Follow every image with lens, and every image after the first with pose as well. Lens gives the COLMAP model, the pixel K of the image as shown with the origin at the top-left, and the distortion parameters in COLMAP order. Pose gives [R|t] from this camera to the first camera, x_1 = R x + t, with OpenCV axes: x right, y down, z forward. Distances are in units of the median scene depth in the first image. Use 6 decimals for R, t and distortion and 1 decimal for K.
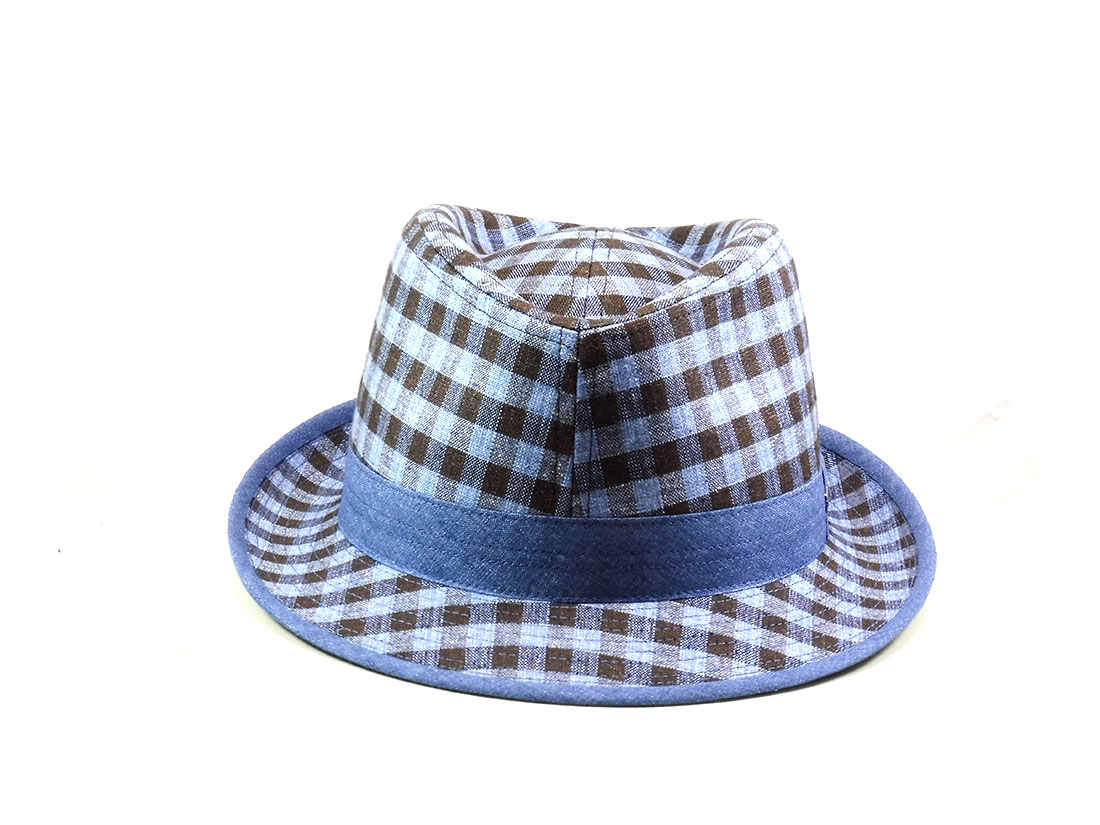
lens RADIAL K [[2664.8, 0, 547.2], [0, 2664.8, 415.4], [0, 0, 1]] dist [0.500449, 0.000000]
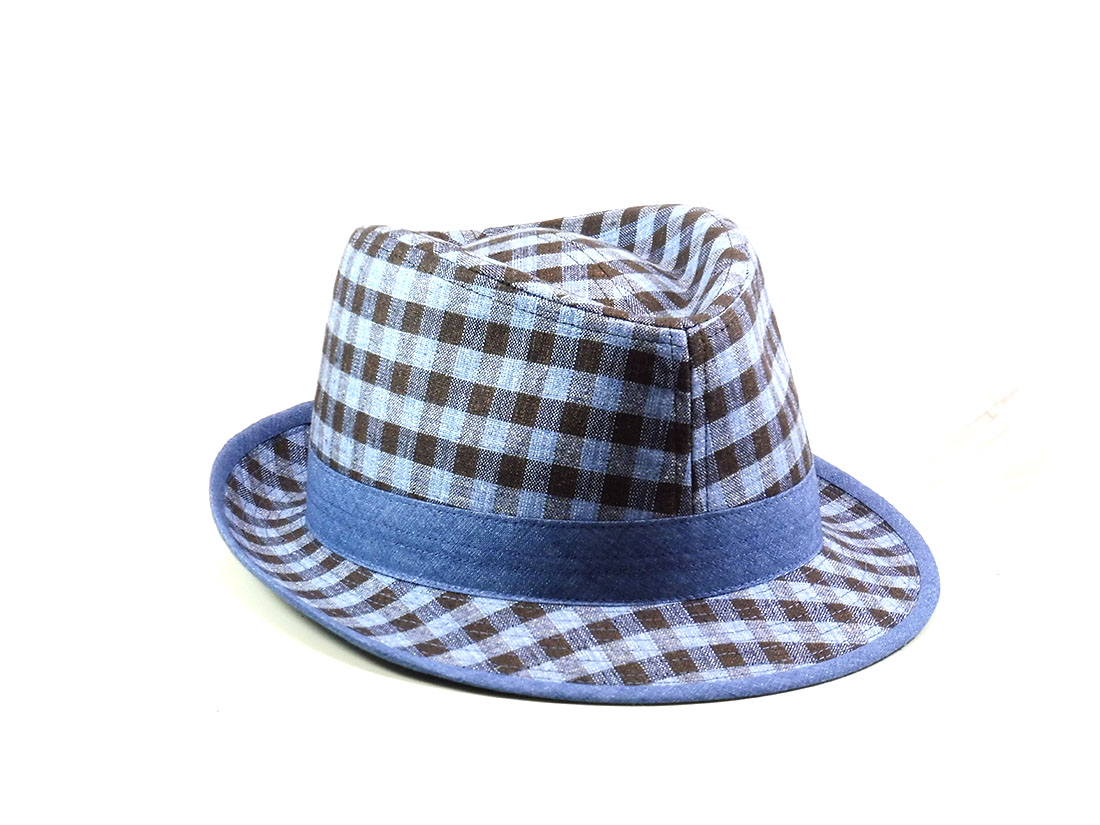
lens RADIAL K [[2664.8, 0, 551.9], [0, 2664.8, 421.9], [0, 0, 1]] dist [0.500449, 0.000000]
pose [[0.877834, -0.147444, 0.455706, -0.489604], [0.141271, 0.988816, 0.047799, -0.051858], [-0.457658, 0.022418, 0.888846, 0.128024]]
